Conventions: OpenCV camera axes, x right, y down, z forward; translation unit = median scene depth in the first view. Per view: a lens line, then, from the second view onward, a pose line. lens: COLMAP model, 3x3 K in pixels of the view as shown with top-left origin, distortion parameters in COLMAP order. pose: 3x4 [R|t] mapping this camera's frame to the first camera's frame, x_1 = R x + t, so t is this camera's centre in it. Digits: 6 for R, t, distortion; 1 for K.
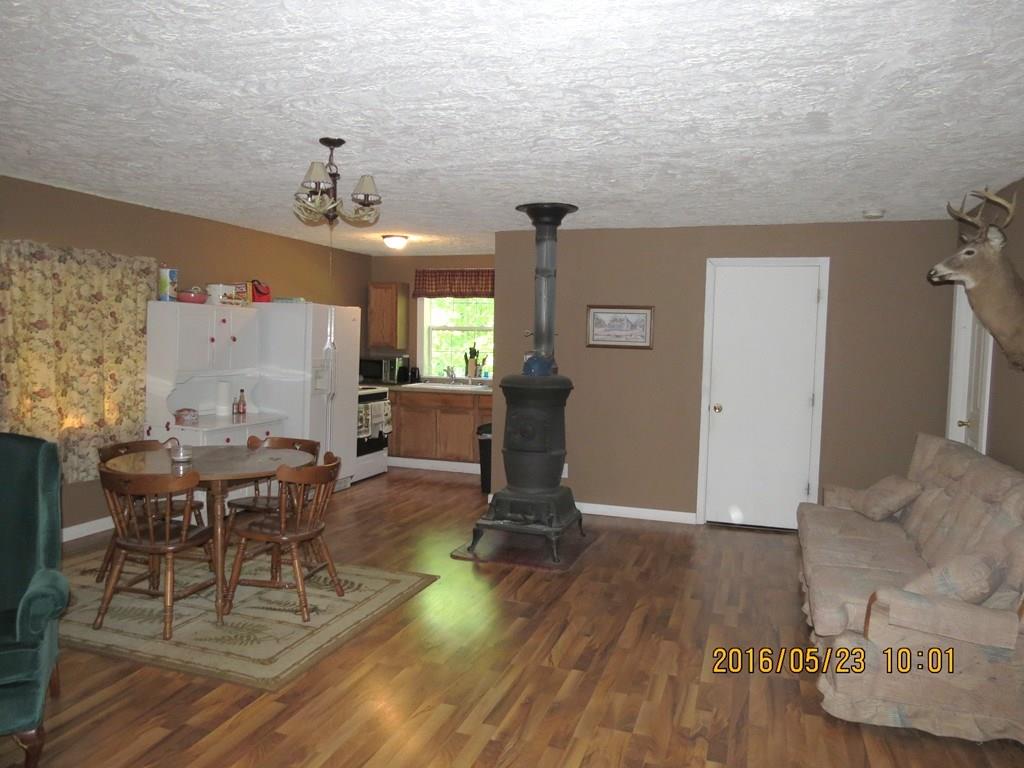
lens RADIAL K [[720.3, 0, 513.6], [0, 720.3, 384.6], [0, 0, 1]] dist [-0.030815, 0.008134]
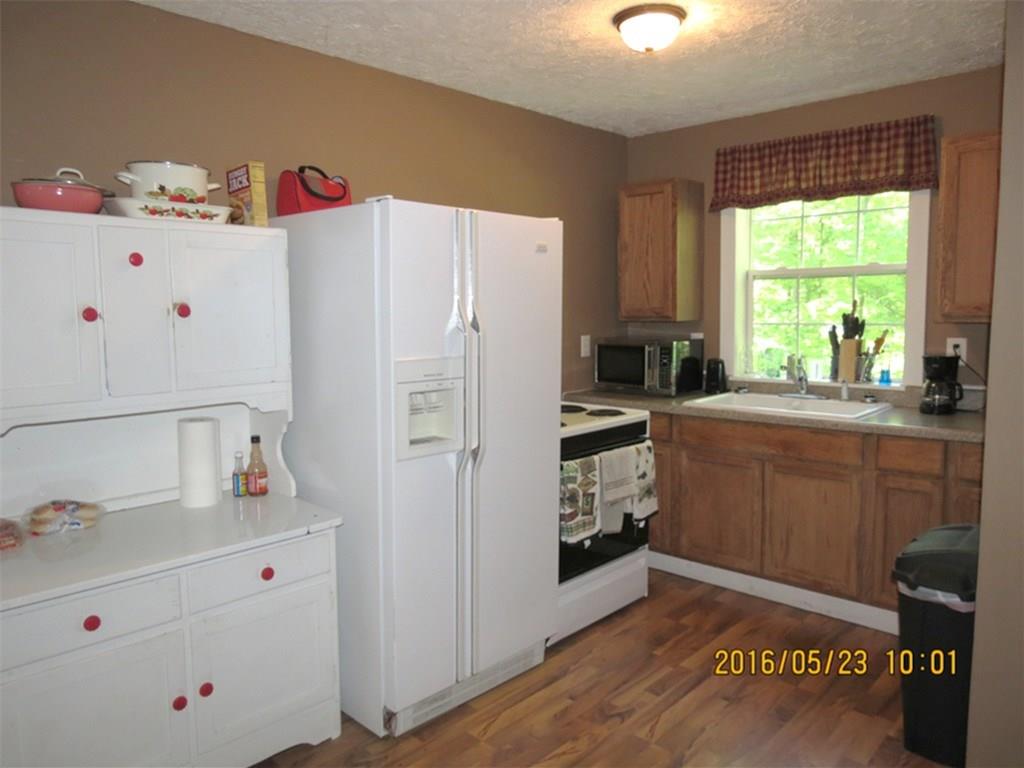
lens RADIAL K [[720.3, 0, 515.9], [0, 720.3, 381.0], [0, 0, 1]] dist [-0.030815, 0.008134]
pose [[0.908944, 0.008727, -0.416826, -0.078630], [0.006933, 0.999326, 0.036042, -0.036345], [0.416860, -0.035650, 0.908271, 0.683145]]
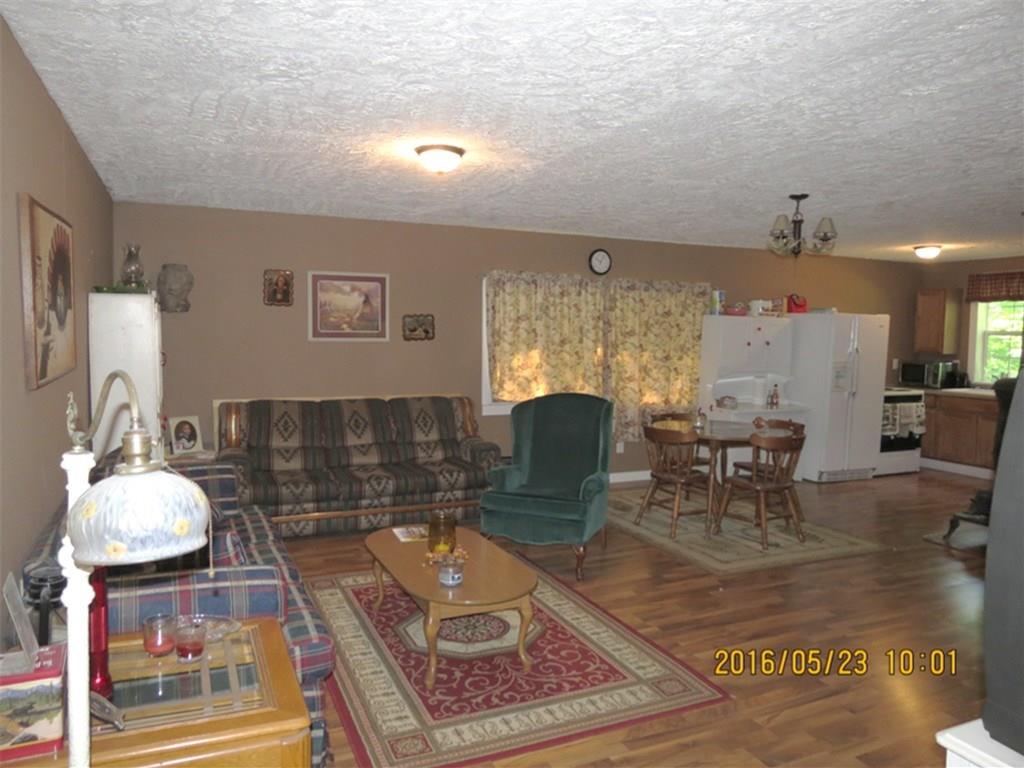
lens RADIAL K [[720.3, 0, 514.0], [0, 720.3, 385.6], [0, 0, 1]] dist [-0.030815, 0.008134]
pose [[0.682742, 0.044016, -0.729332, 0.207611], [-0.048205, 0.998723, 0.015149, 0.011773], [0.729068, 0.024814, 0.683992, -0.164896]]
